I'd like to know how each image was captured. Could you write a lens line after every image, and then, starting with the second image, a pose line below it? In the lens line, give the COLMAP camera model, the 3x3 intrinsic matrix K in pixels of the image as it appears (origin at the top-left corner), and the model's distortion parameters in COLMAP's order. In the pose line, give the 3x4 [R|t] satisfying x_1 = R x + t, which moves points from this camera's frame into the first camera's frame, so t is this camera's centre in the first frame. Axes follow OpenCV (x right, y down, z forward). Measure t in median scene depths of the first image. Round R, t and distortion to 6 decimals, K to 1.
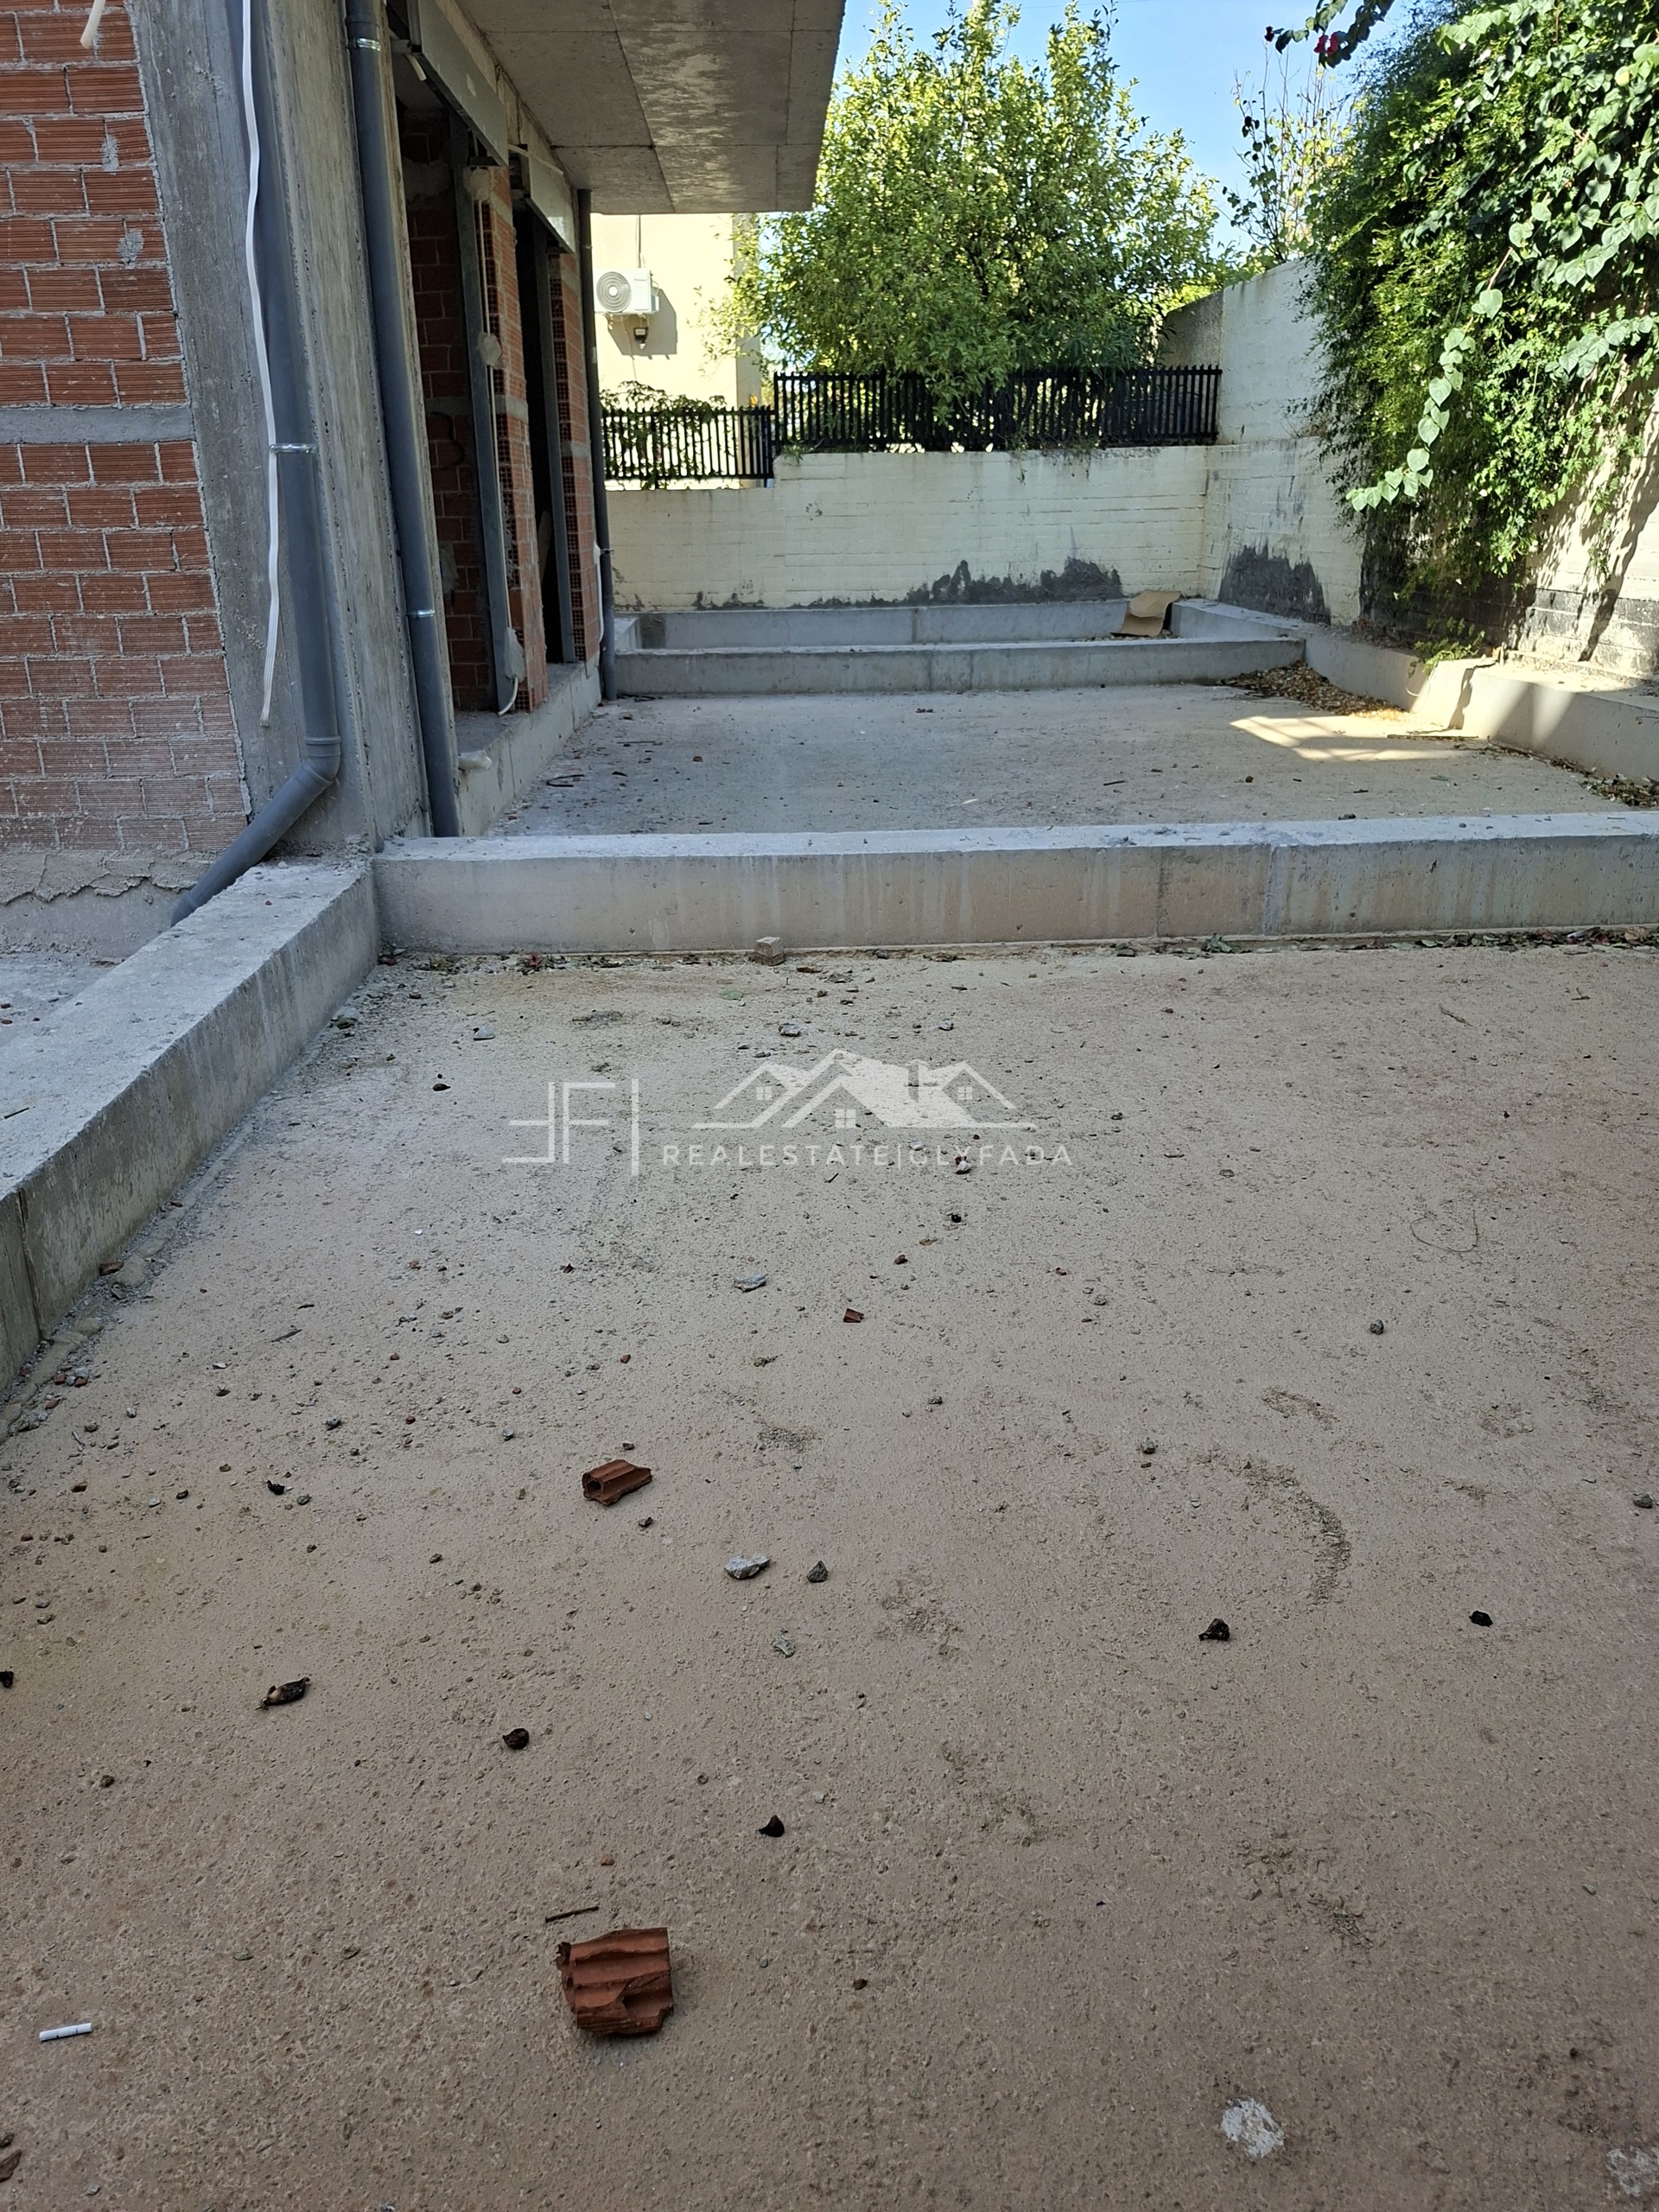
lens RADIAL K [[1587.6, 0, 812.7], [0, 1587.6, 1068.7], [0, 0, 1]] dist [0.044335, -0.033472]
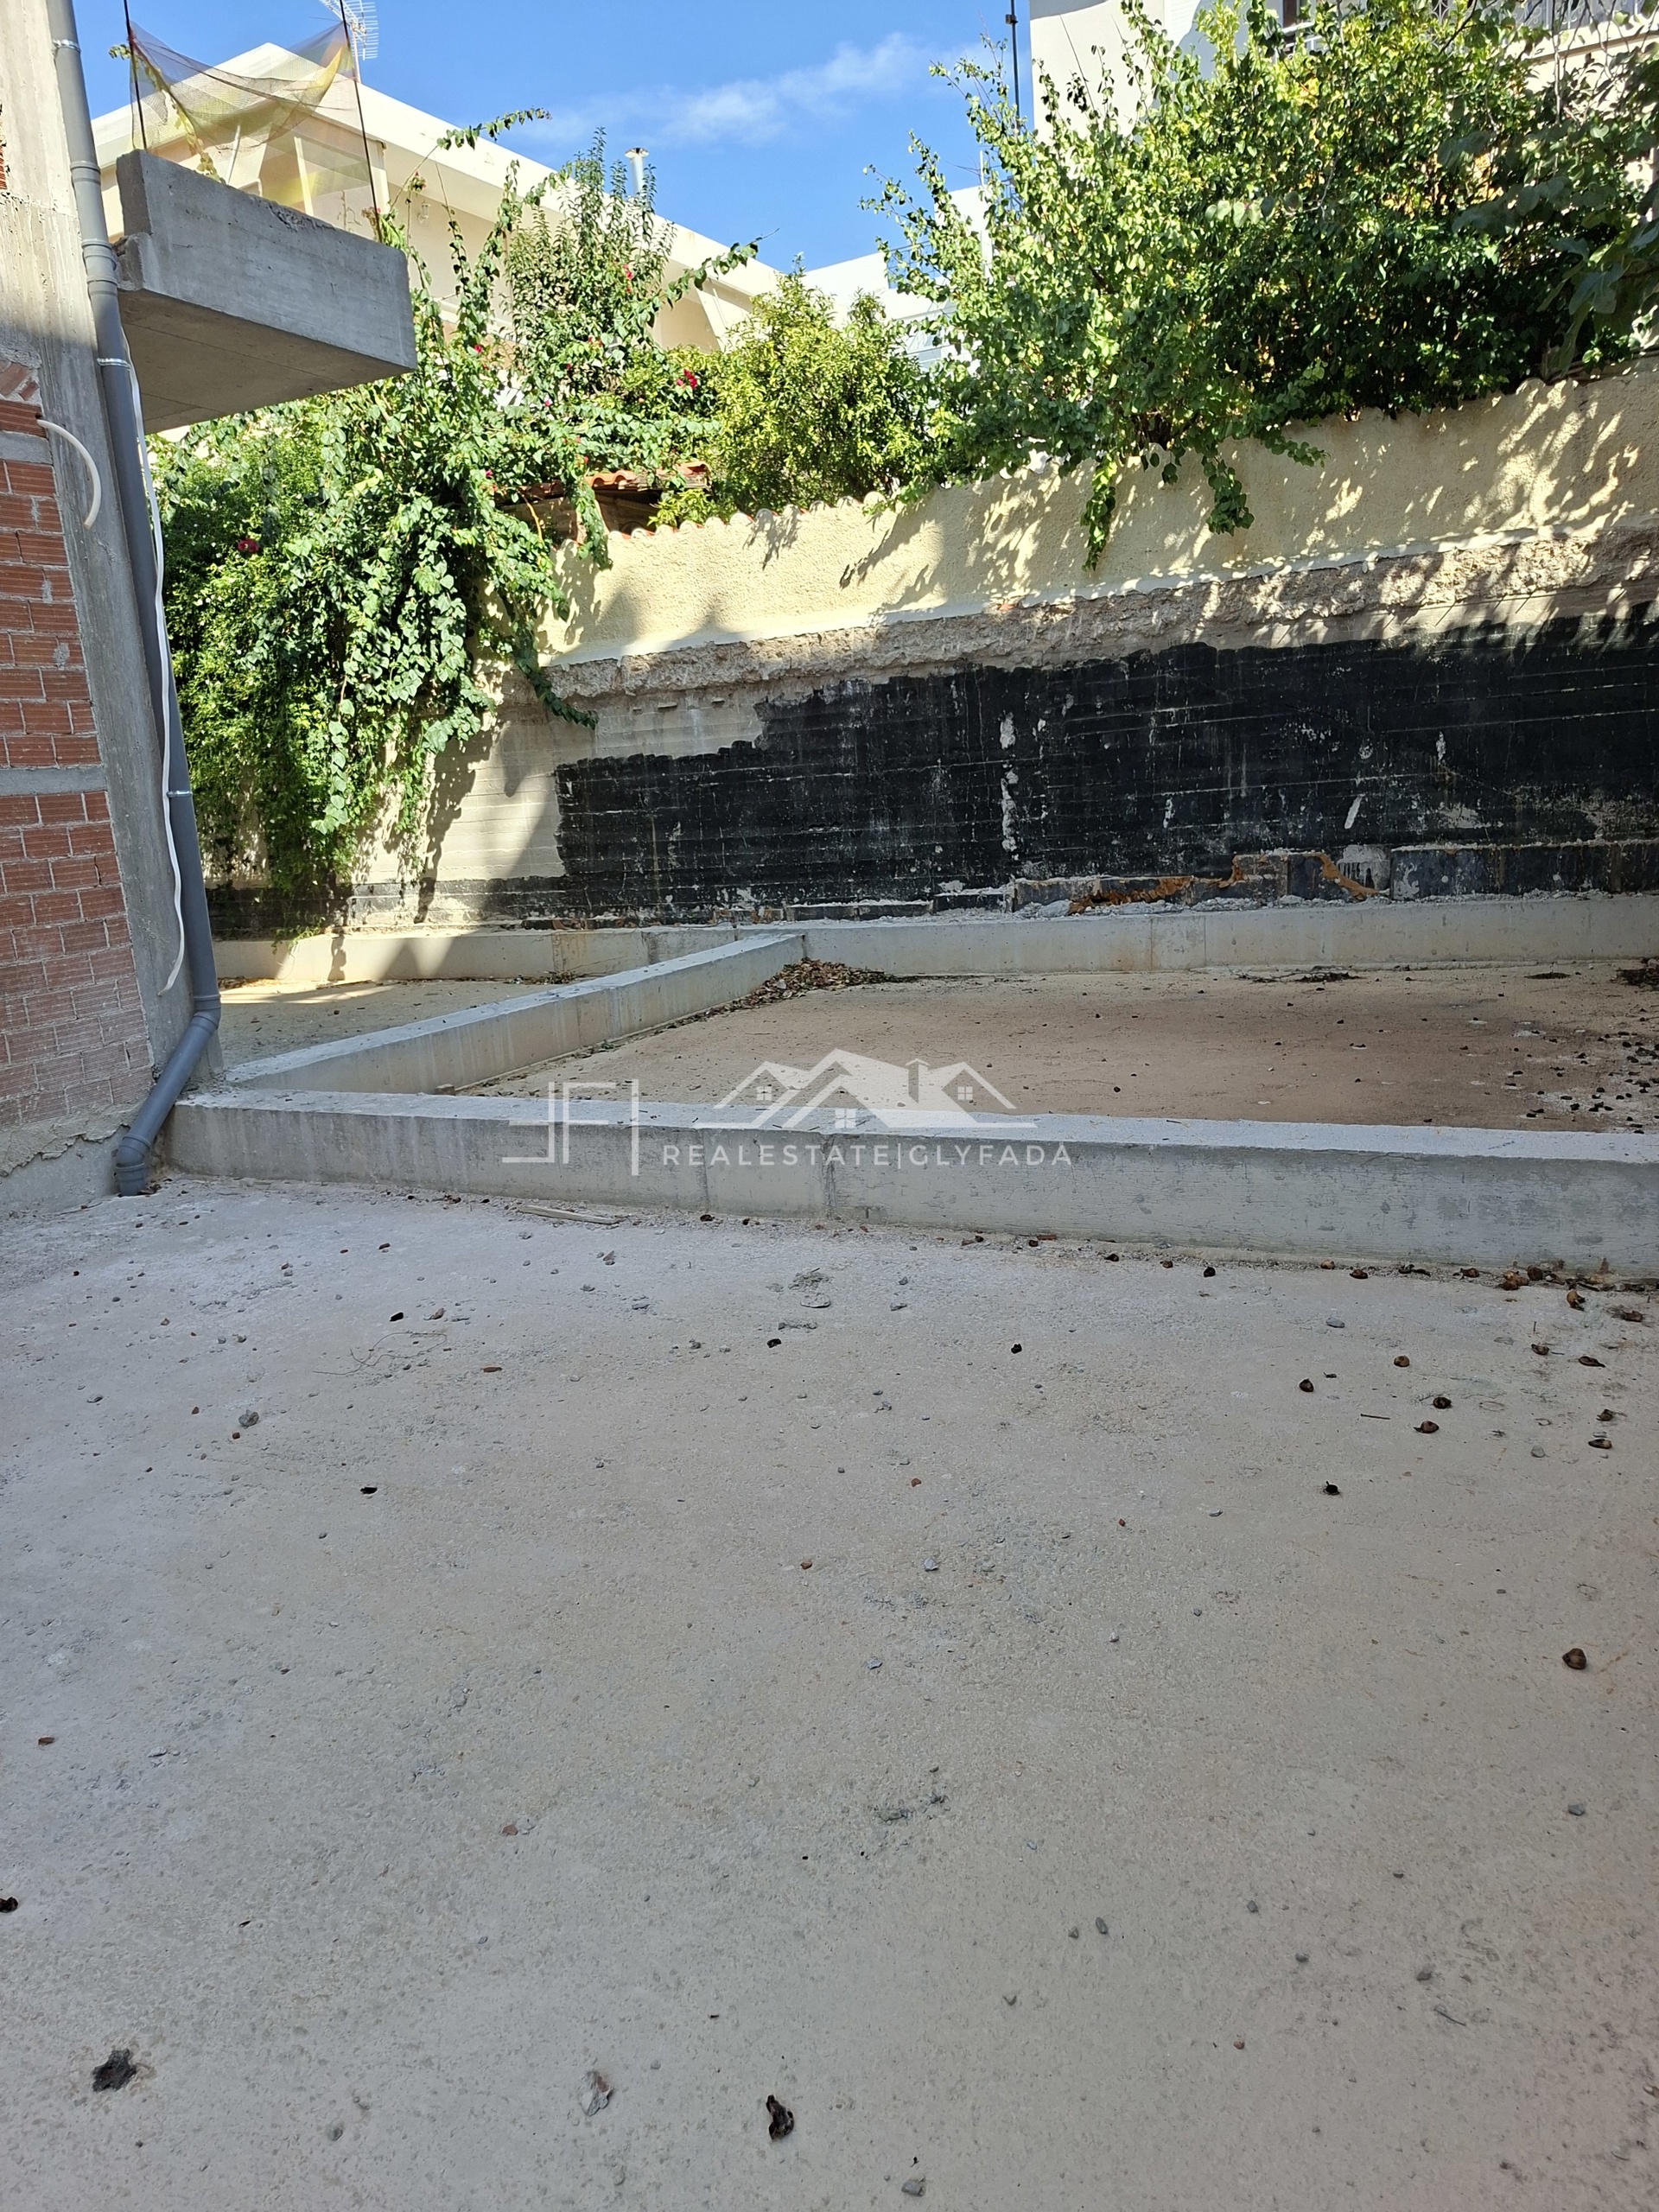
lens RADIAL K [[1538.3, 0, 813.9], [0, 1538.3, 1109.0], [0, 0, 1]] dist [0.097579, -0.132018]
pose [[0.467220, -0.199311, 0.861383, -1.161856], [0.355307, 0.934454, 0.023497, 0.031464], [-0.809606, 0.295077, 0.507412, -0.053411]]
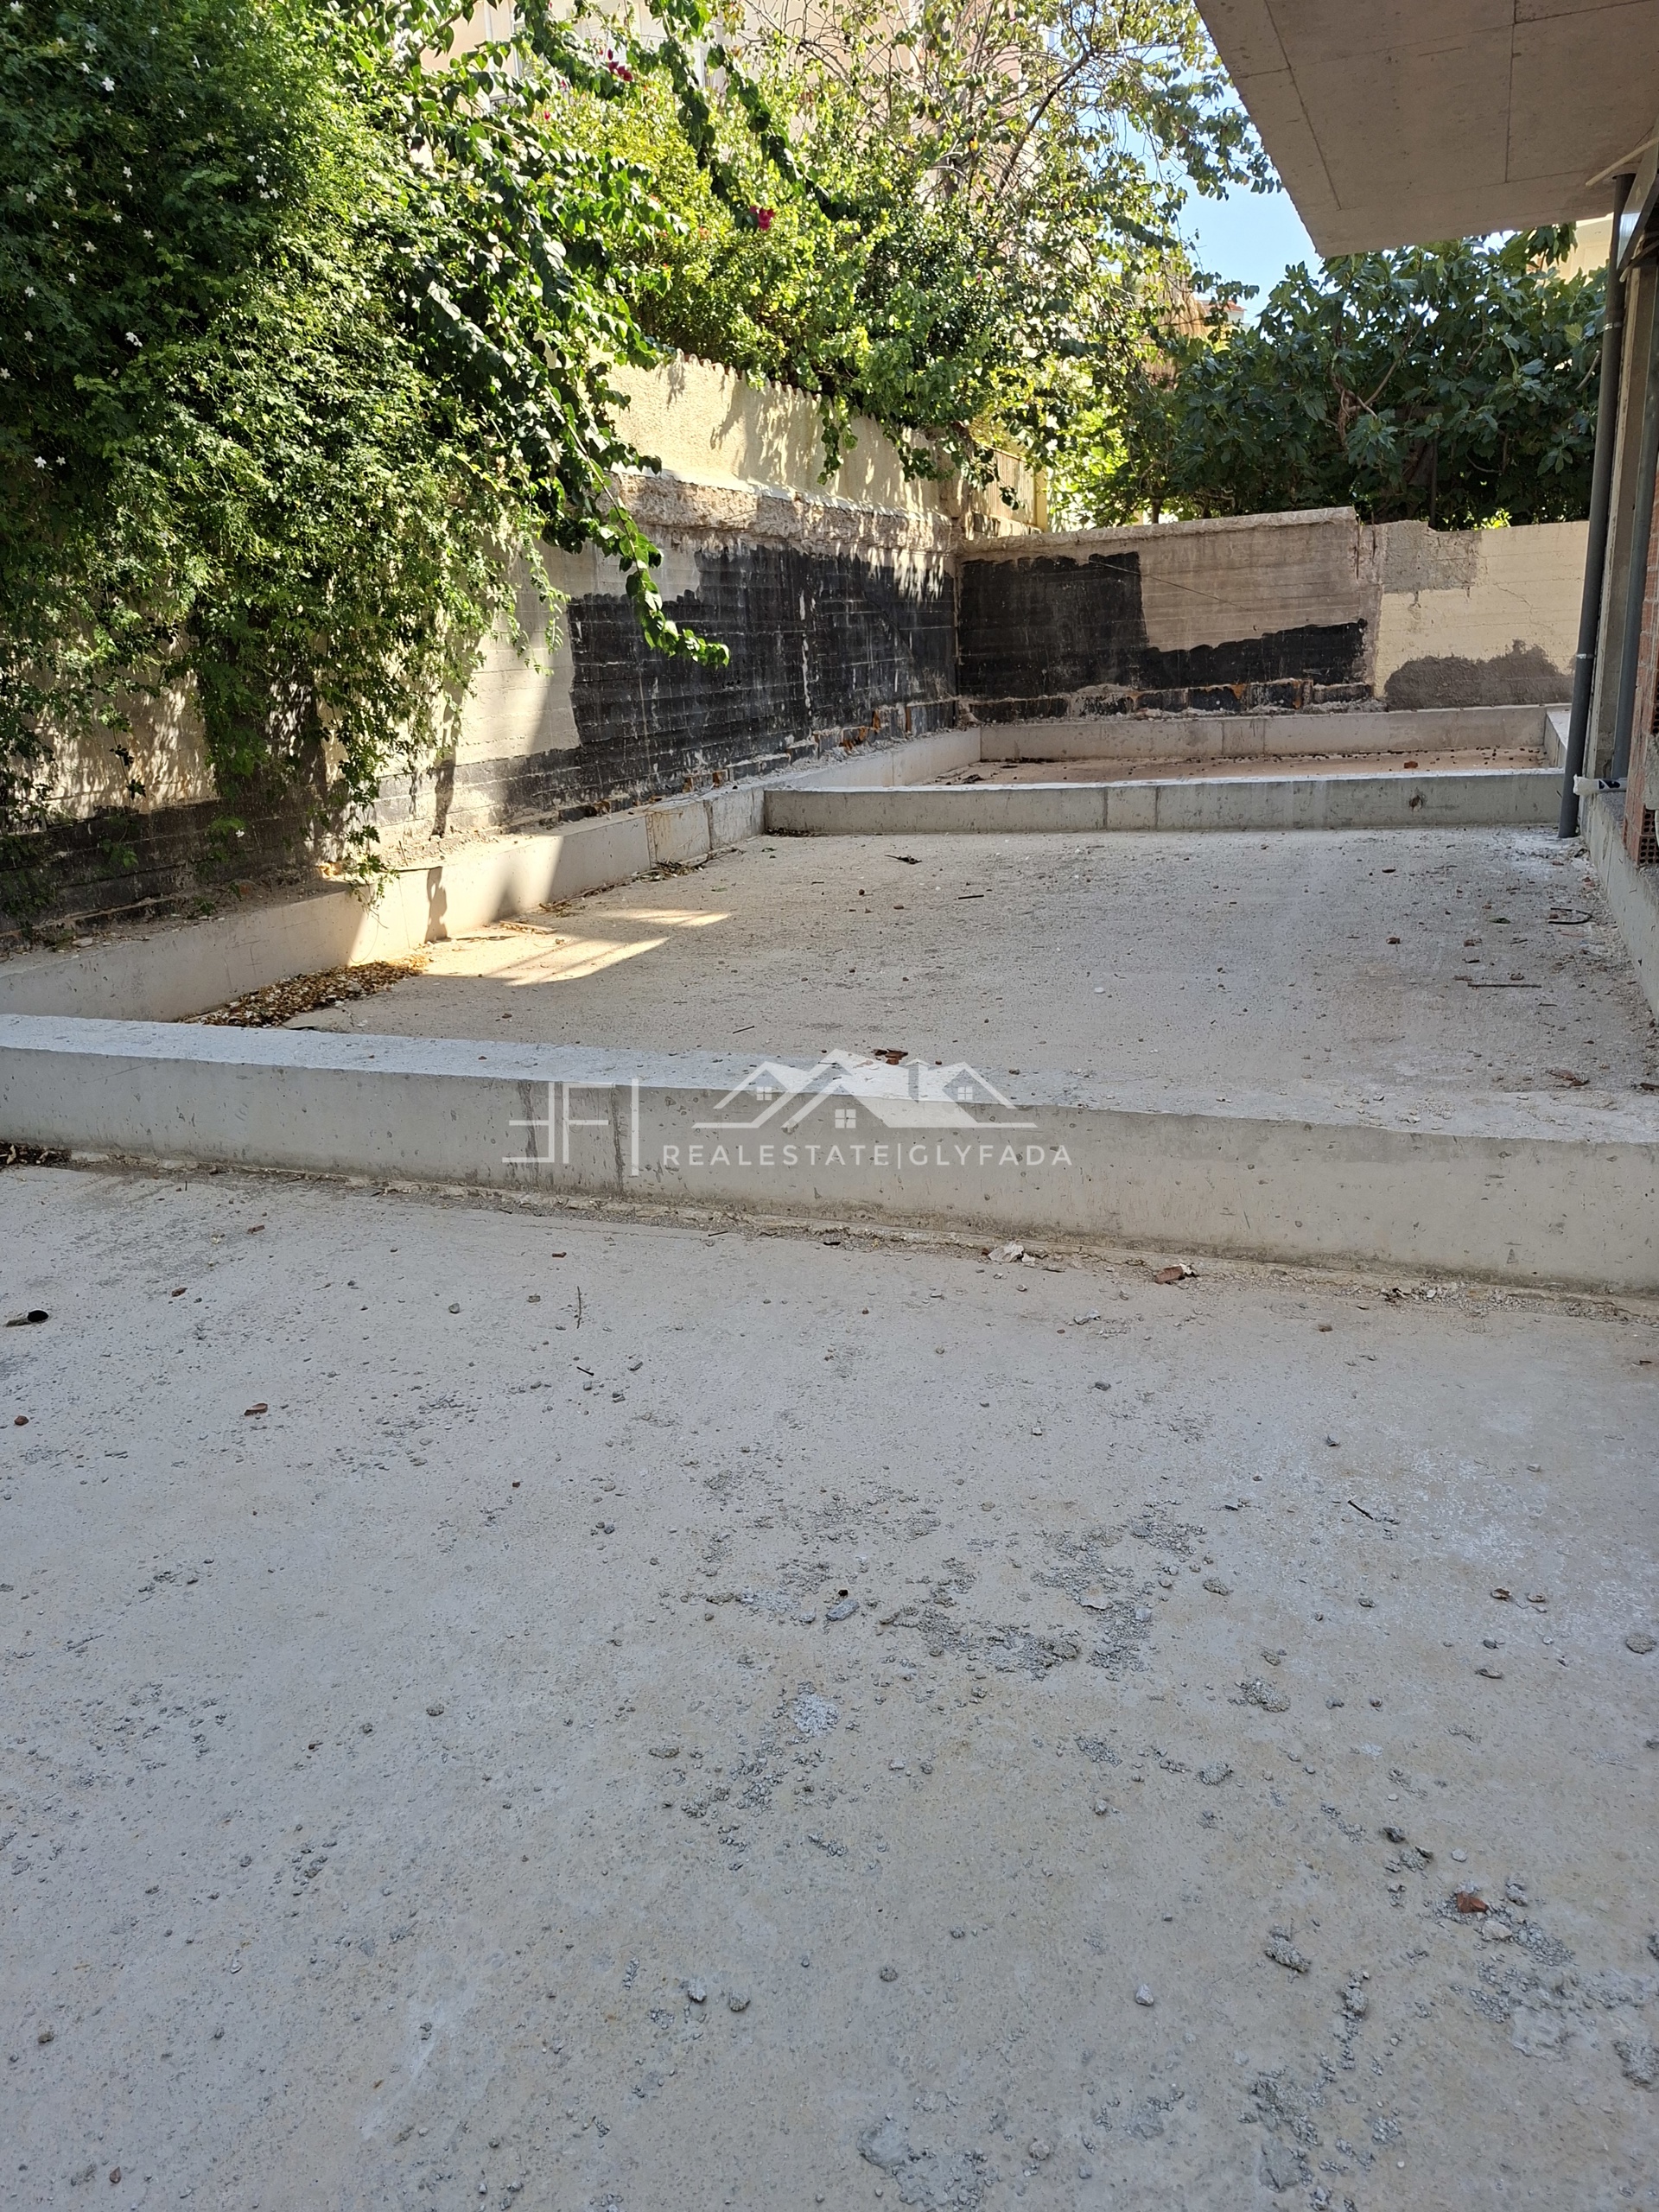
lens RADIAL K [[1538.3, 0, 813.9], [0, 1538.3, 1109.0], [0, 0, 1]] dist [0.097579, -0.132018]
pose [[-0.922793, -0.048300, 0.382258, -0.146333], [0.189969, 0.806105, 0.560452, -1.074986], [-0.335210, 0.589798, -0.734693, 3.035869]]
